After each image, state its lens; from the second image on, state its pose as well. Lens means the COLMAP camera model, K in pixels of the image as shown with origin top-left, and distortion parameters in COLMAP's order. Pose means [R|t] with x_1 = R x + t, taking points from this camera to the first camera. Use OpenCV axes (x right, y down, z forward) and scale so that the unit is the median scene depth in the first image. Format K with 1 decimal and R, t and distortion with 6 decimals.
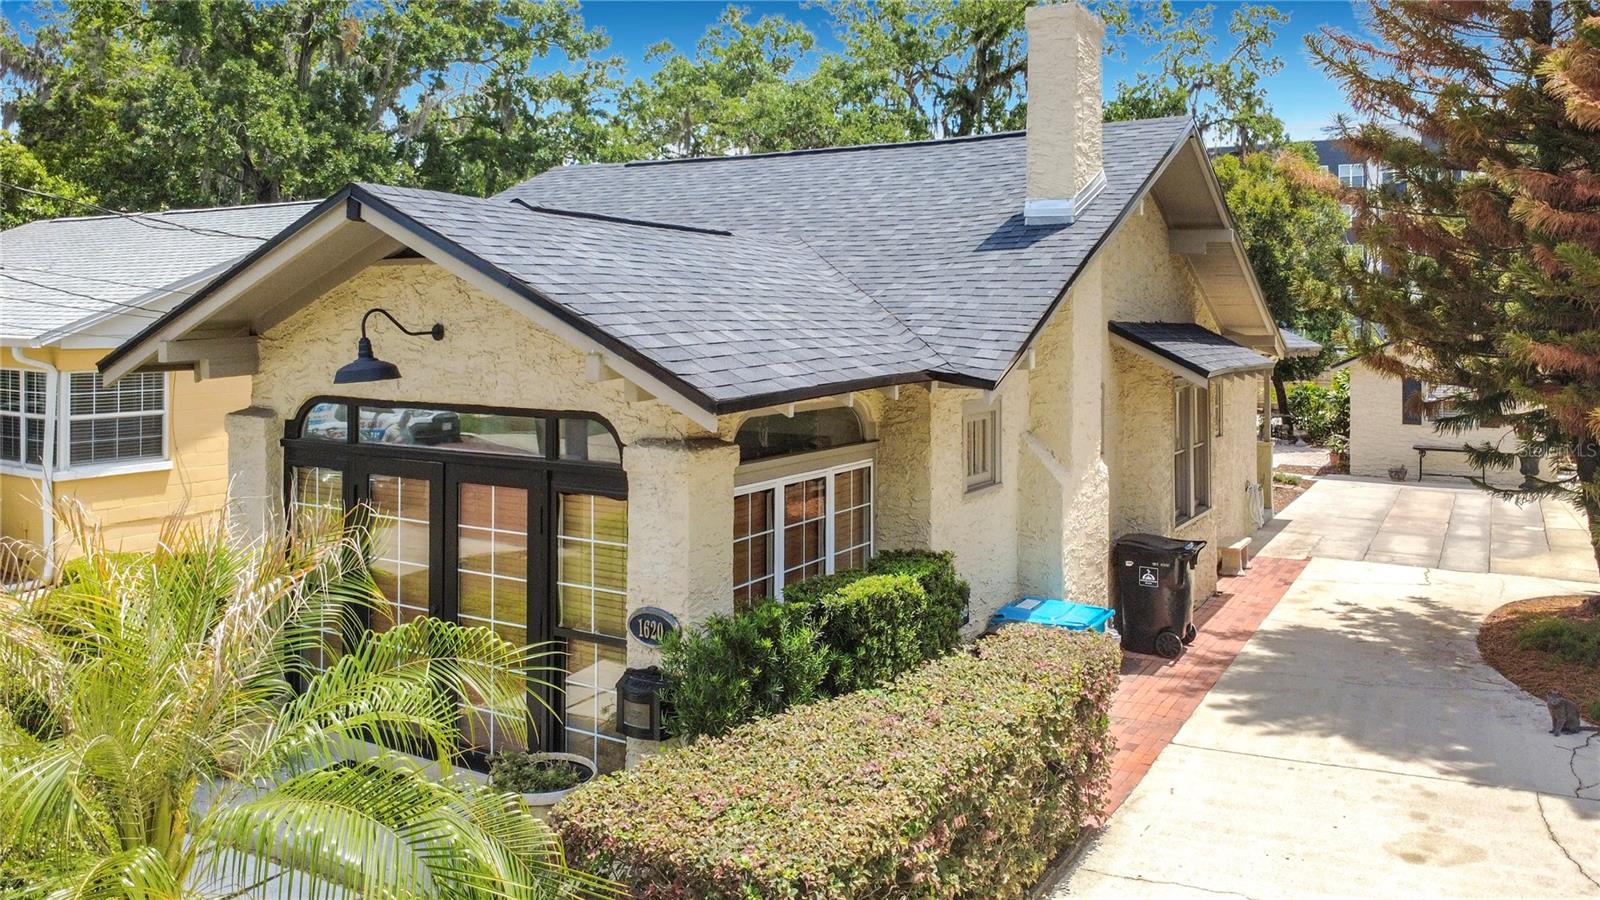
lens RADIAL K [[1215.3, 0, 798.4], [0, 1215.3, 395.5], [0, 0, 1]] dist [-0.025716, 0.010537]
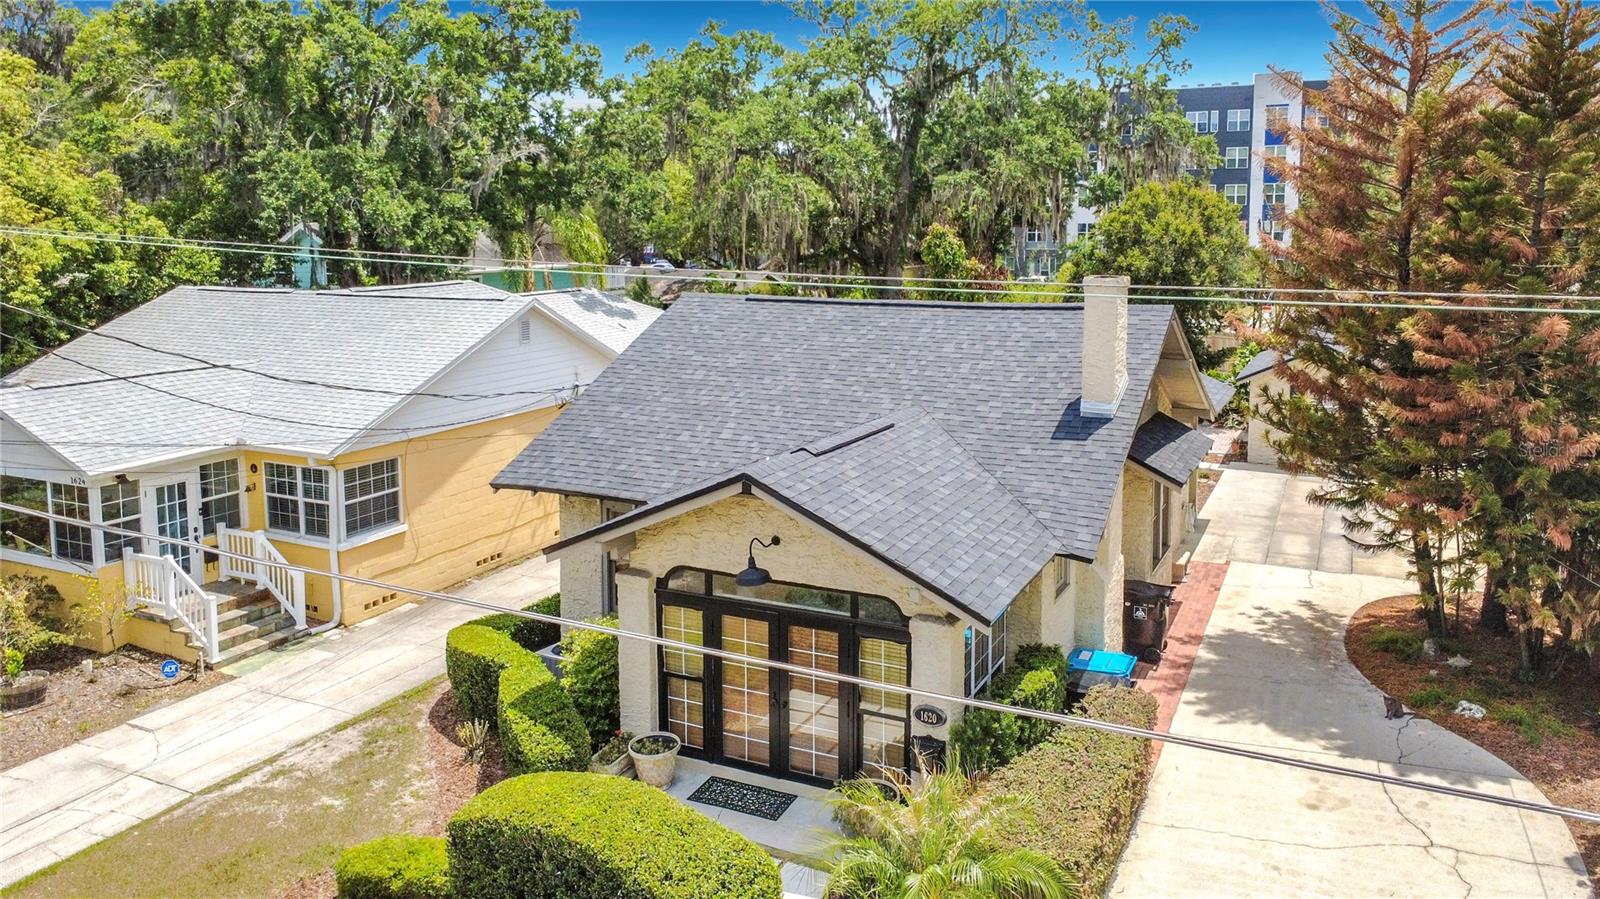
lens RADIAL K [[1159.4, 0, 800.0], [0, 1159.4, 449.5], [0, 0, 1]] dist [-0.000986, -0.000081]
pose [[0.996571, -0.027953, 0.077879, -0.240664], [0.017589, 0.991264, 0.130712, -0.245119], [-0.080853, -0.128894, 0.988357, -0.380047]]
